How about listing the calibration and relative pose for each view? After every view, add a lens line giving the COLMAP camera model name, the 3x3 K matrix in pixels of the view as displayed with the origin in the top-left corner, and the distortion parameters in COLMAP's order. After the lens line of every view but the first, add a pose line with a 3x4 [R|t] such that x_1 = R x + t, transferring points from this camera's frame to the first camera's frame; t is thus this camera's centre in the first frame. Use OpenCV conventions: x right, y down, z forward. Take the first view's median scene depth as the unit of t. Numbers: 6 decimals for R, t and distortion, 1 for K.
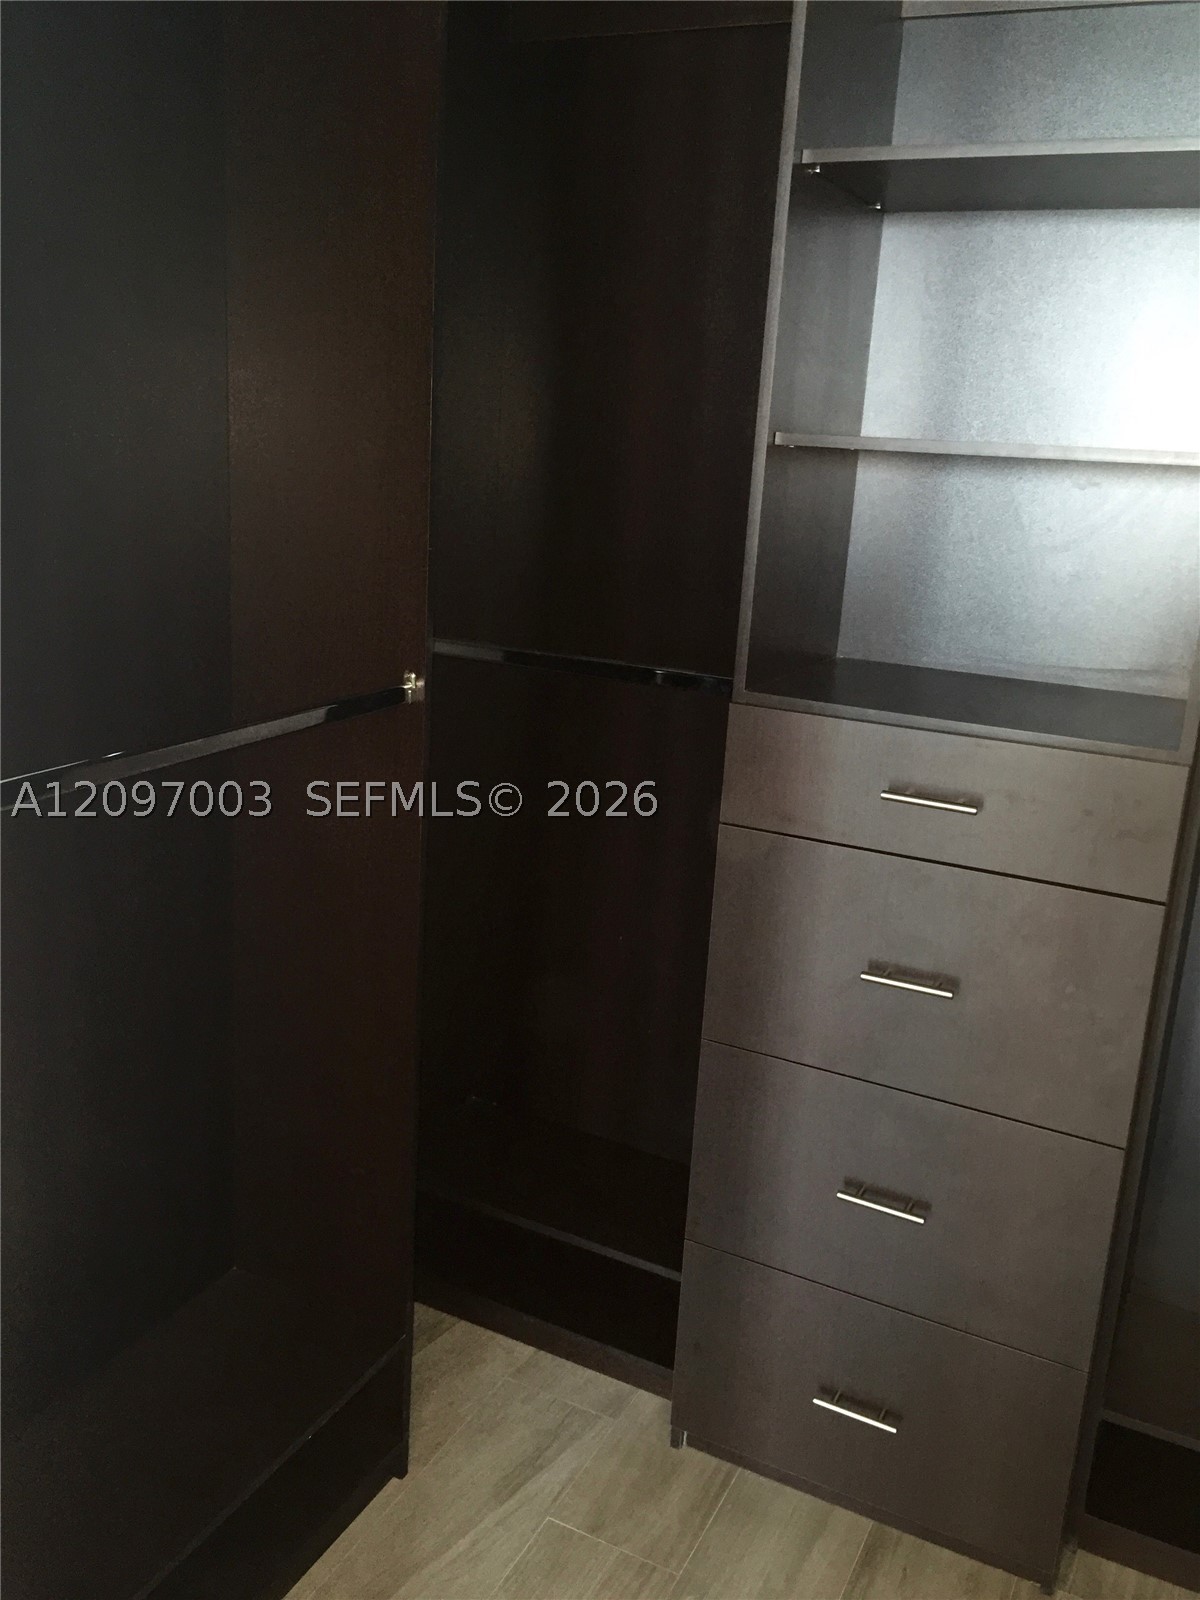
lens RADIAL K [[1353.0, 0, 600.0], [0, 1353.0, 800.0], [0, 0, 1]] dist [0.076958, -0.117814]
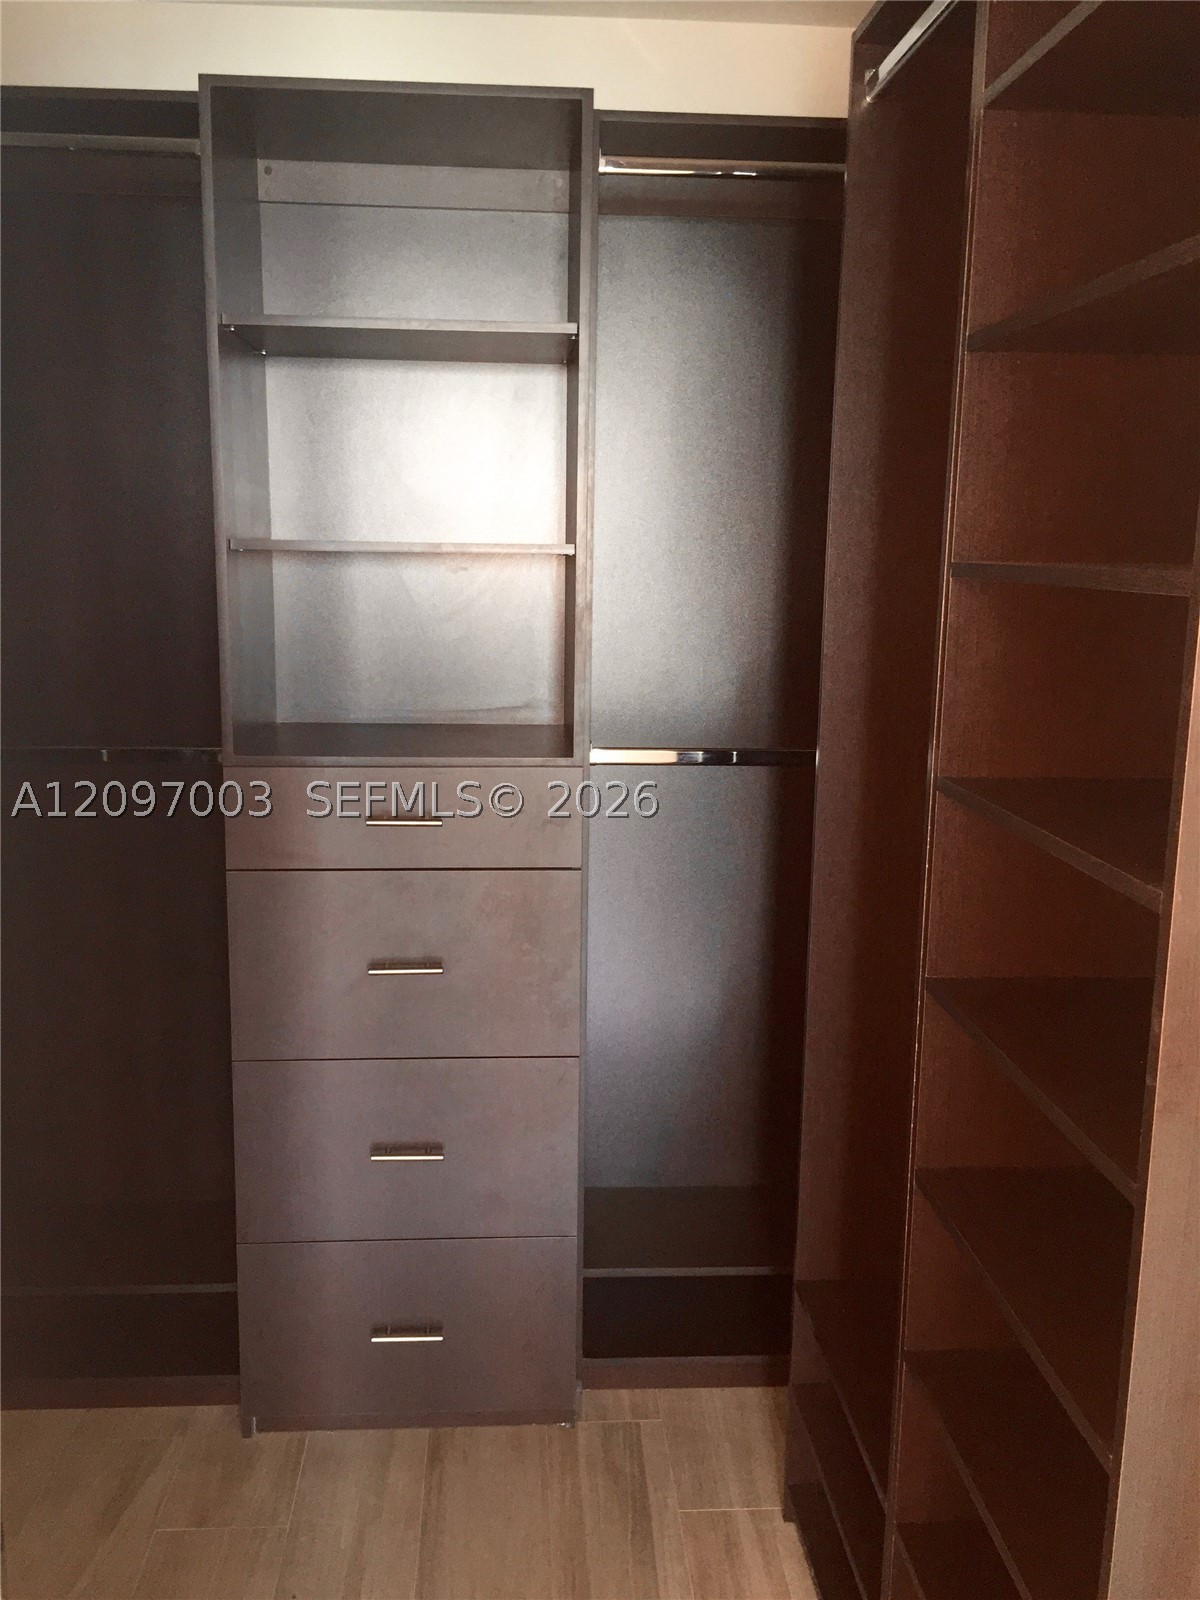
lens RADIAL K [[1353.0, 0, 600.0], [0, 1353.0, 800.0], [0, 0, 1]] dist [0.076958, -0.117814]
pose [[0.861777, -0.135172, 0.488946, -0.183882], [0.160483, 0.986988, -0.009997, 0.019163], [-0.481233, 0.087083, 0.872257, -0.165659]]
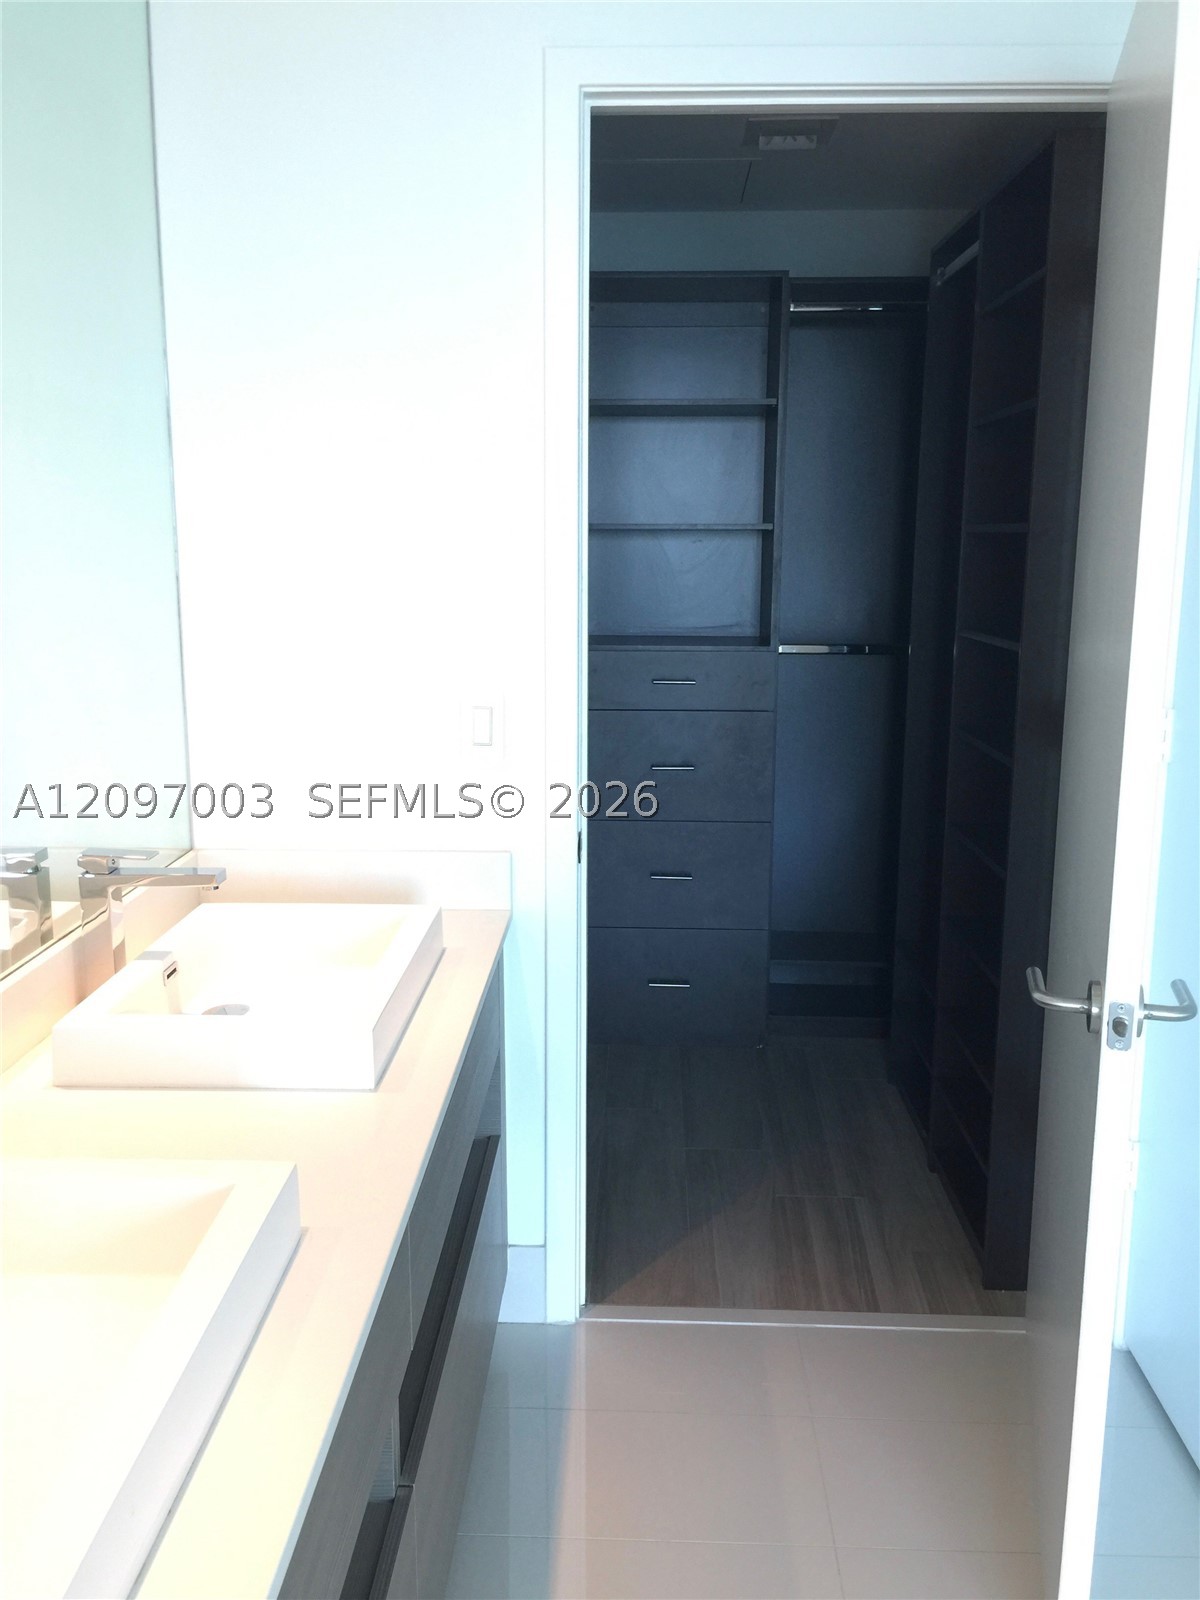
lens RADIAL K [[1342.4, 0, 596.9], [0, 1342.4, 779.2], [0, 0, 1]] dist [0.017494, -0.005646]
pose [[0.912810, -0.121539, 0.389880, -0.640583], [0.146541, 0.988588, -0.034912, 0.185292], [-0.381188, 0.089001, 0.920204, -0.824726]]
